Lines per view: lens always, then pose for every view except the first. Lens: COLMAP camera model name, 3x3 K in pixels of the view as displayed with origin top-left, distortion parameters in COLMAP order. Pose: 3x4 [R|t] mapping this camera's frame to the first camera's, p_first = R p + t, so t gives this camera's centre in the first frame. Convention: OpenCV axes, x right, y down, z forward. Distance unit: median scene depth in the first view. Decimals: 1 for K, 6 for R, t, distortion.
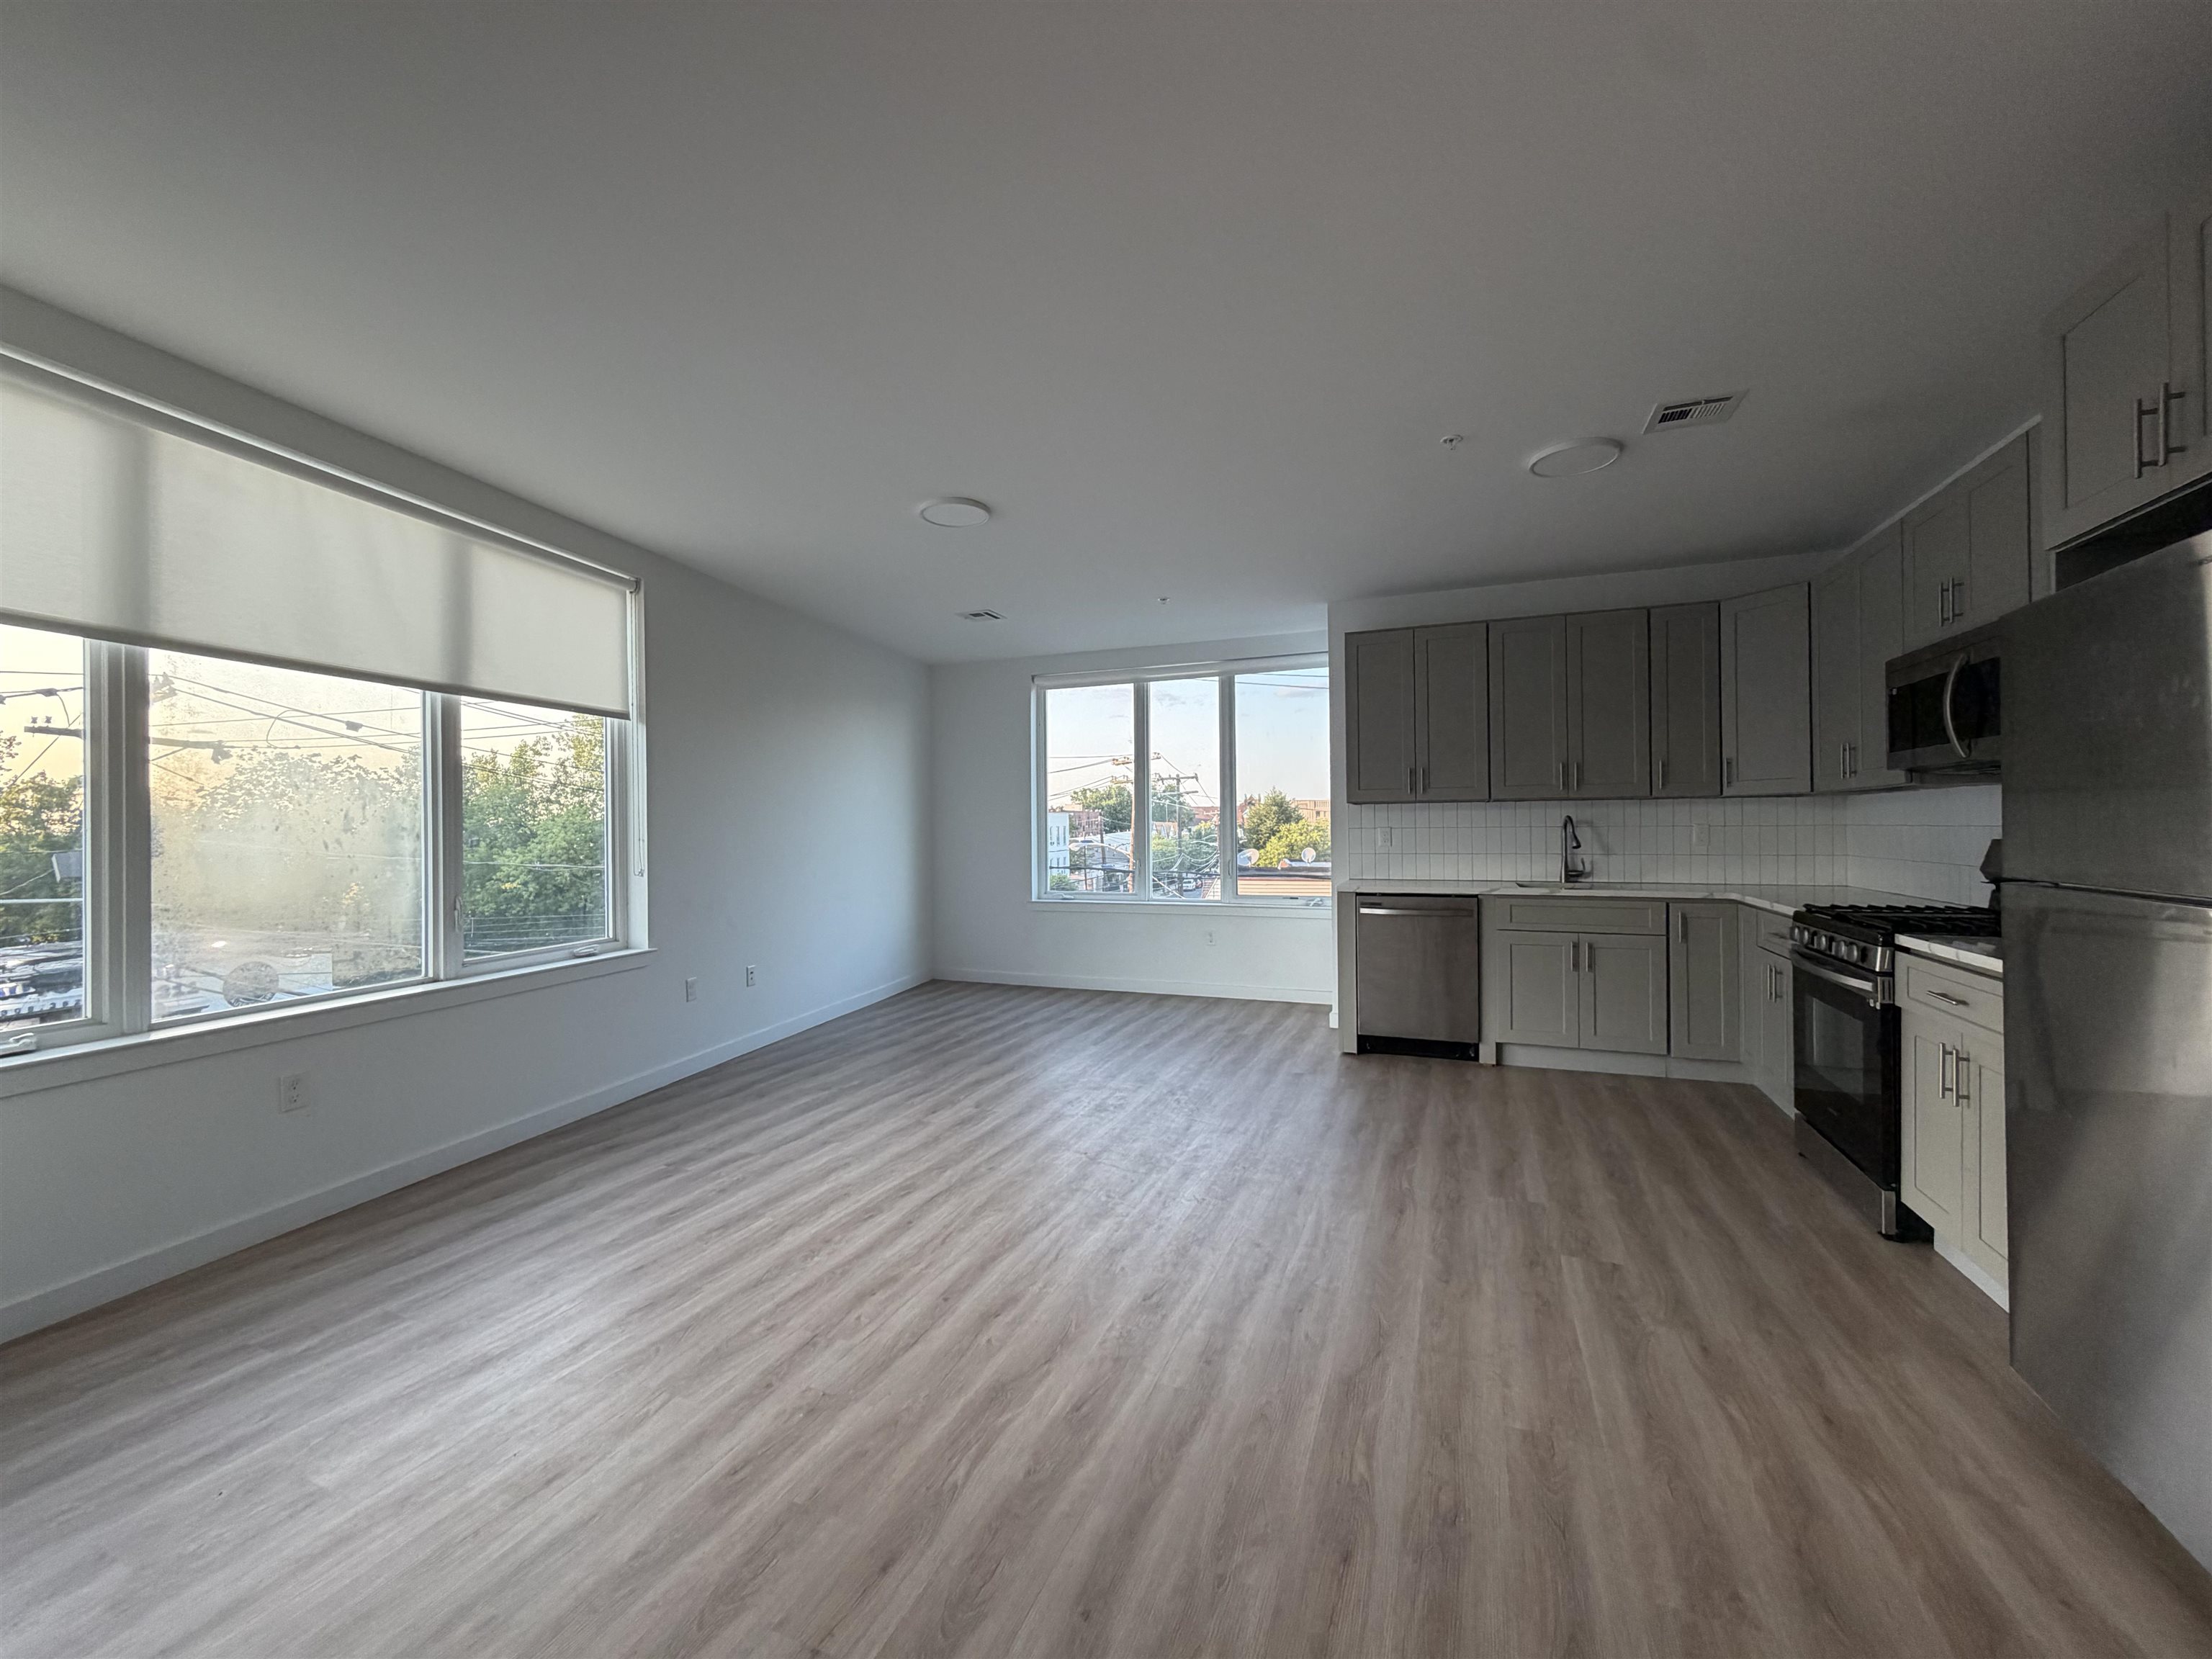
lens RADIAL K [[880.3, 0, 1108.0], [0, 880.3, 824.8], [0, 0, 1]] dist [-0.000540, 0.000102]
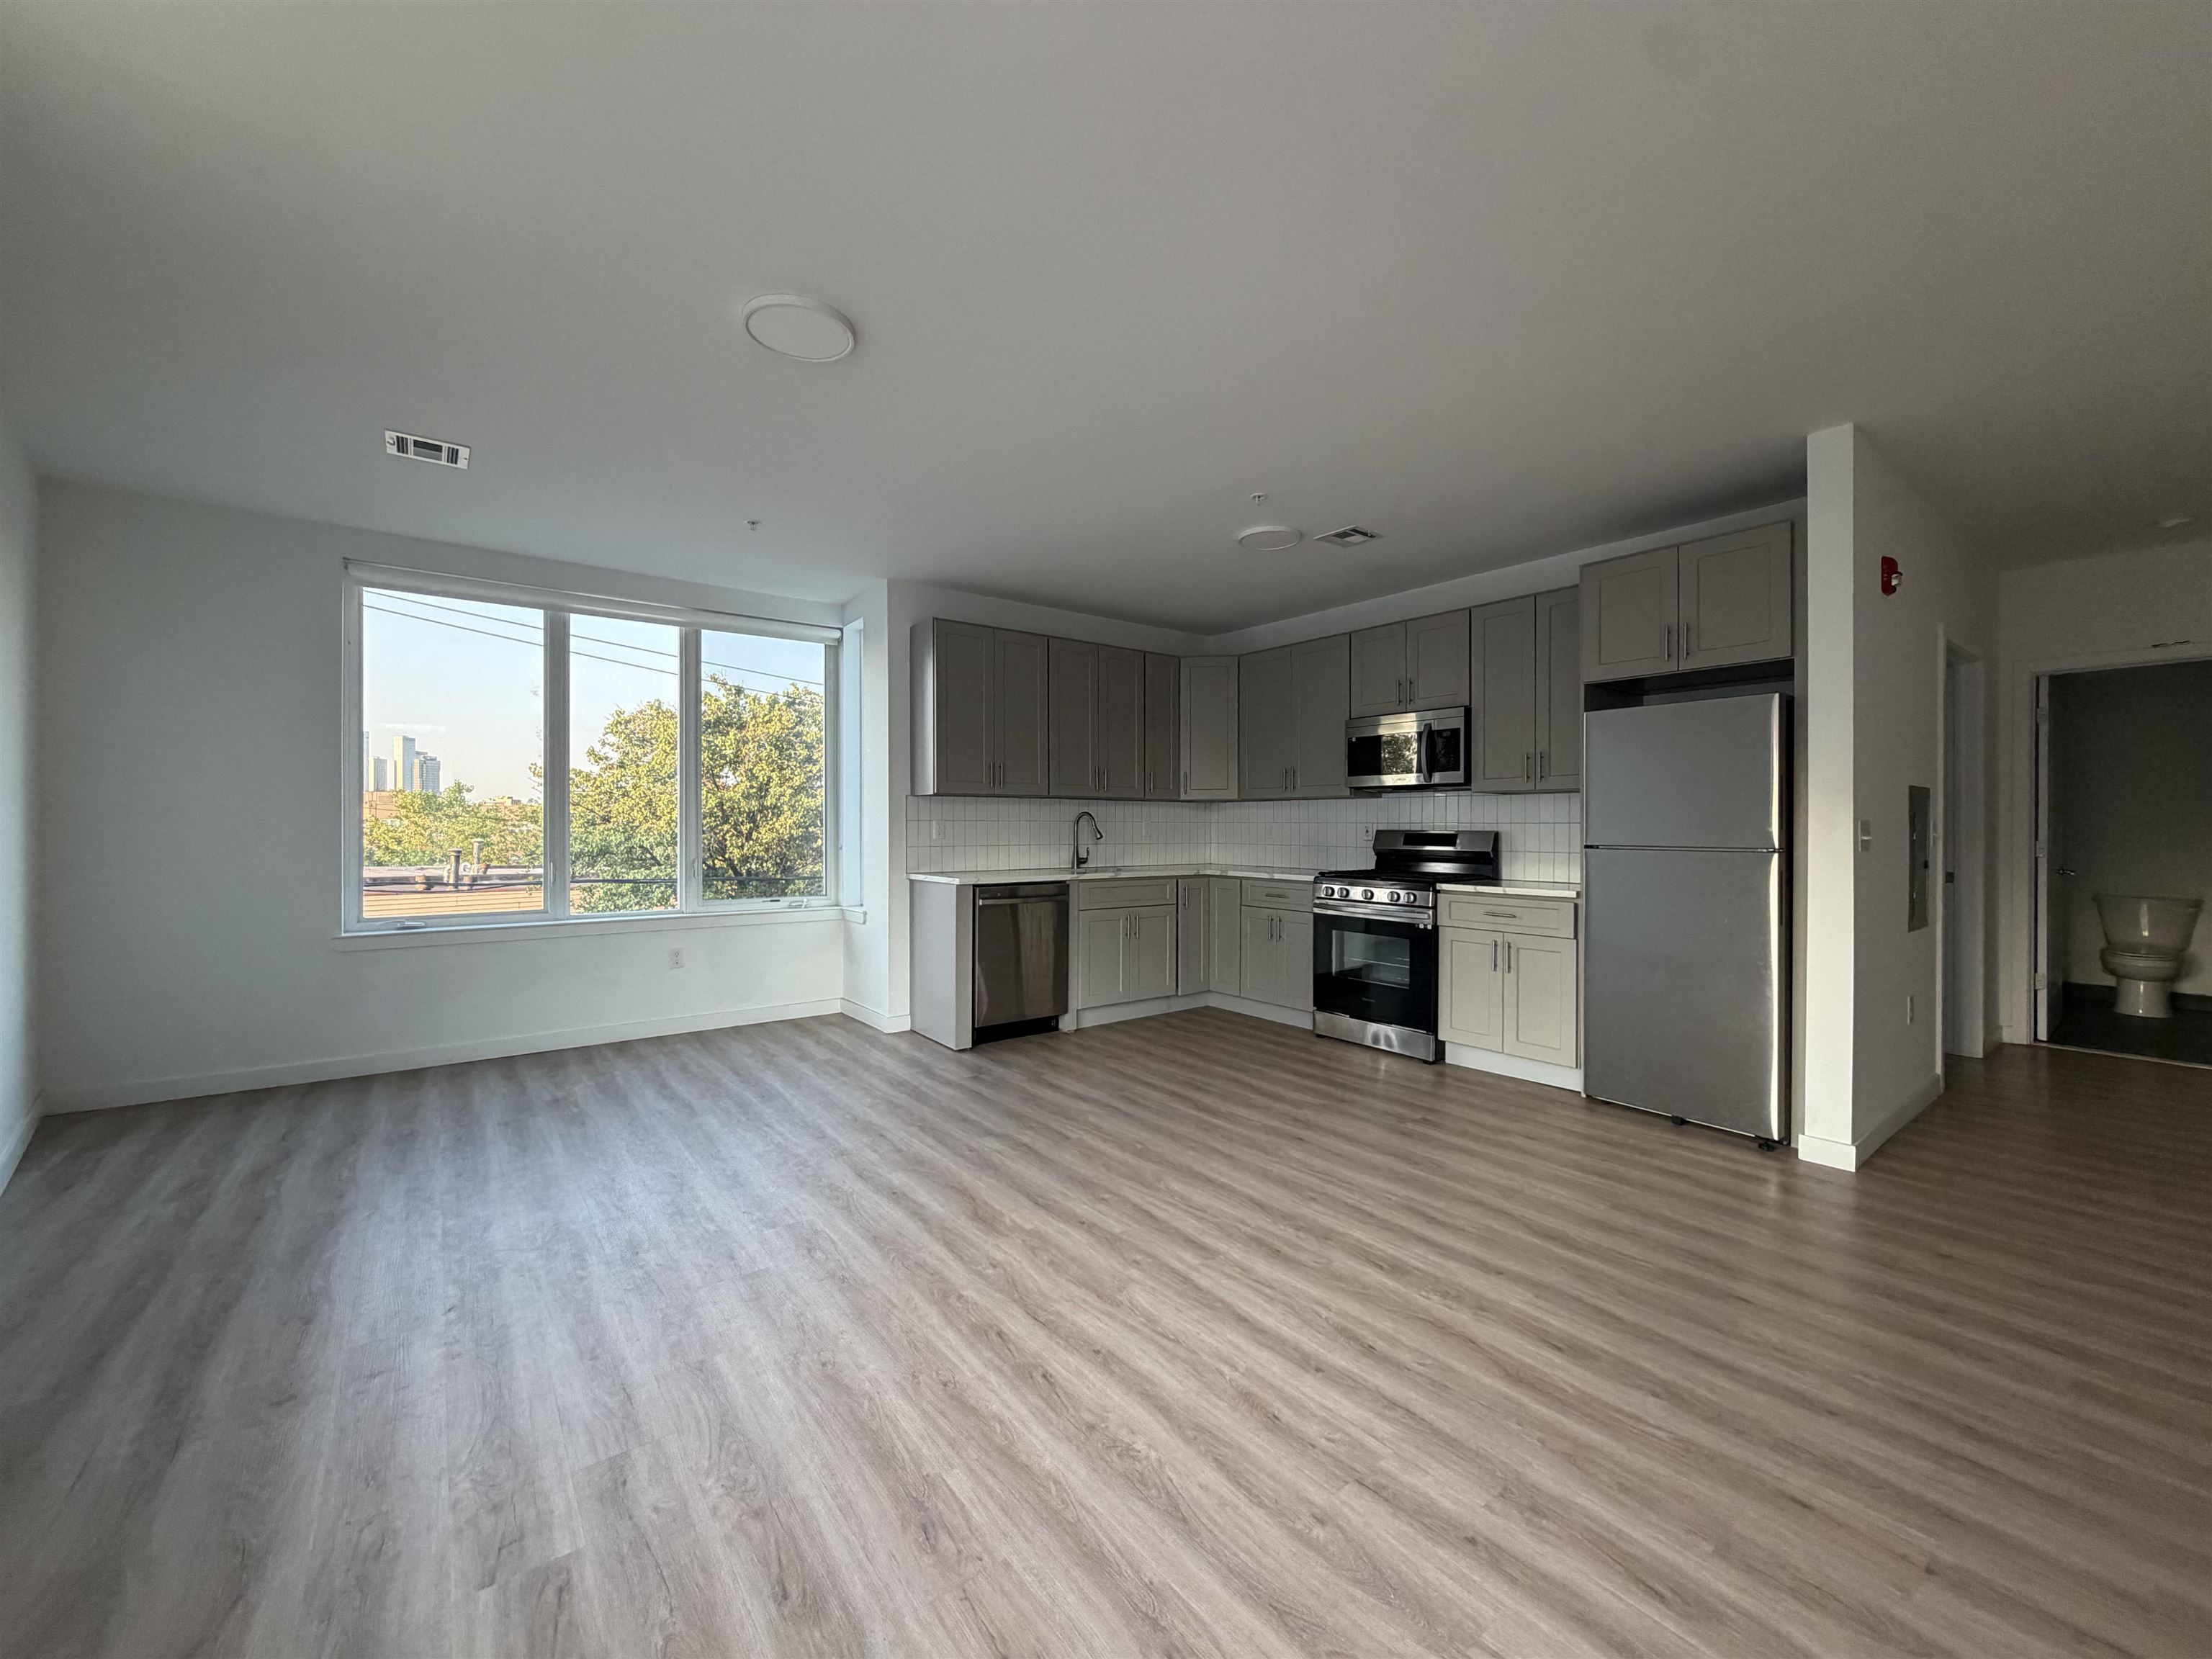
lens RADIAL K [[880.3, 0, 1108.0], [0, 880.3, 824.8], [0, 0, 1]] dist [-0.000540, 0.000102]
pose [[0.511253, 0.011511, 0.859353, -0.566687], [-0.010055, 0.999922, -0.007412, 0.018184], [-0.859372, -0.004852, 0.511328, 0.421304]]
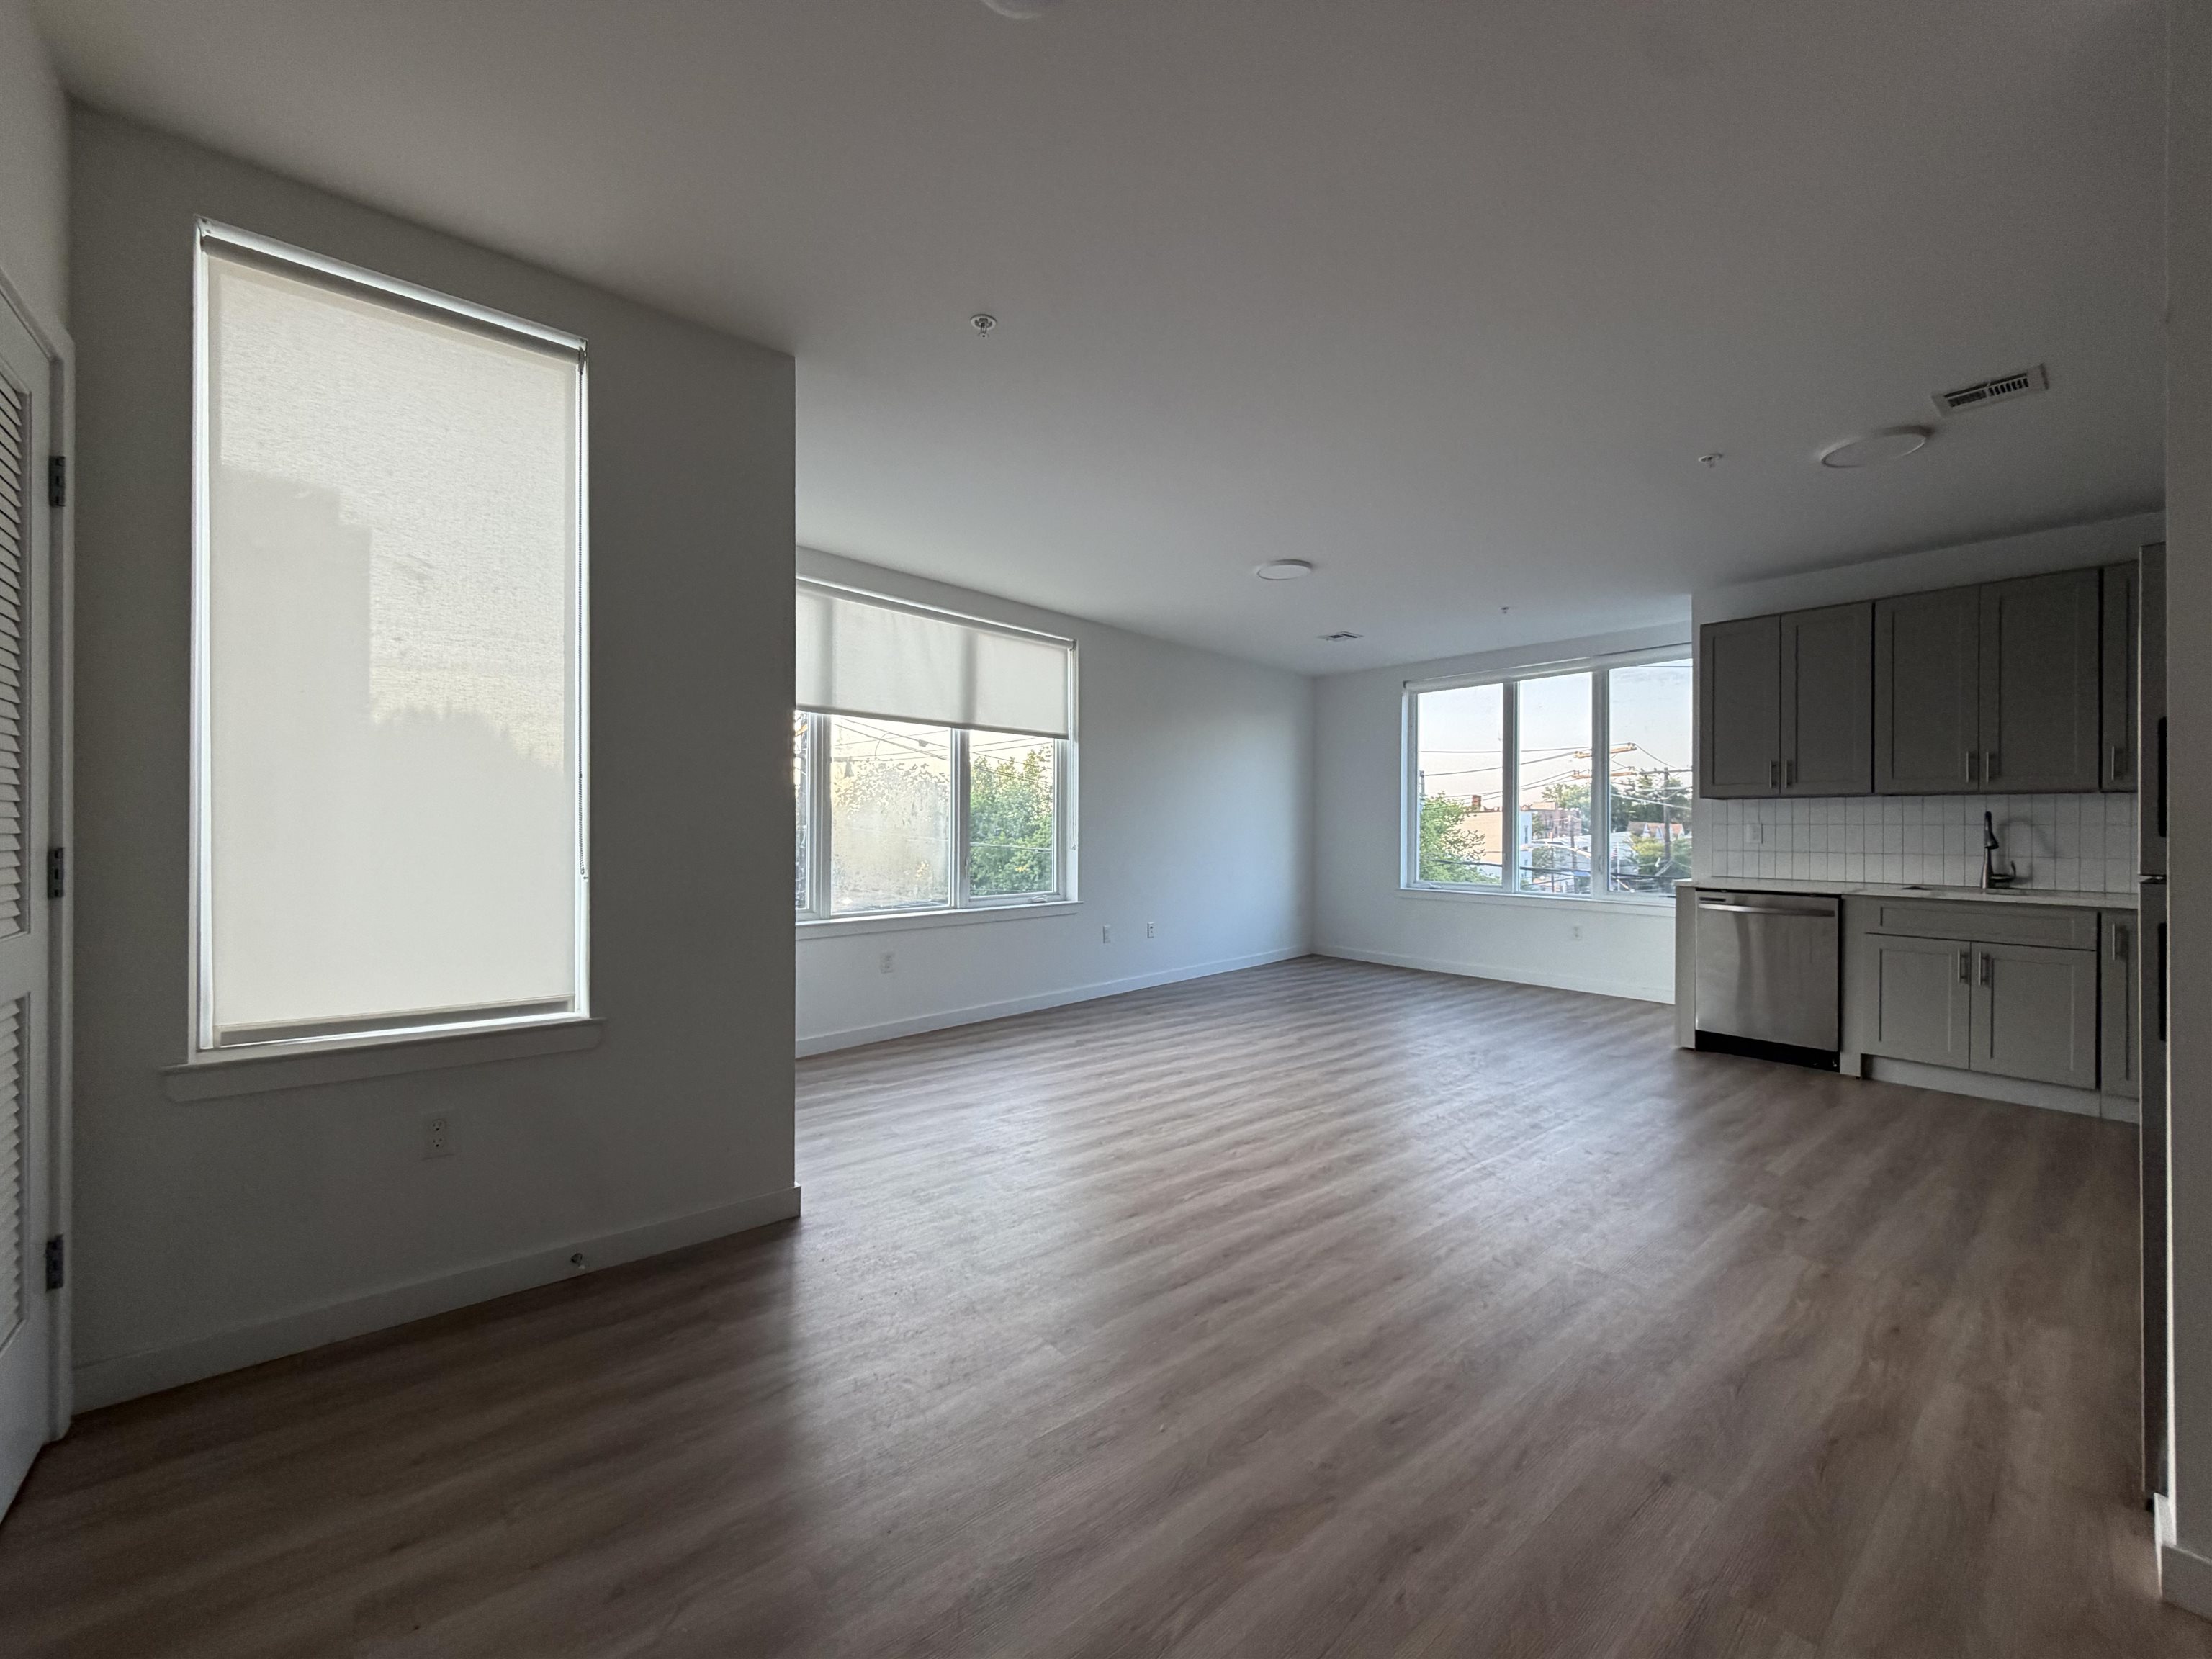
lens RADIAL K [[880.3, 0, 1108.0], [0, 880.3, 824.8], [0, 0, 1]] dist [-0.000540, 0.000102]
pose [[0.876416, 0.013095, -0.481376, 0.203111], [-0.011899, 0.999914, 0.005537, 0.009682], [0.481408, 0.000875, 0.876496, -0.220791]]
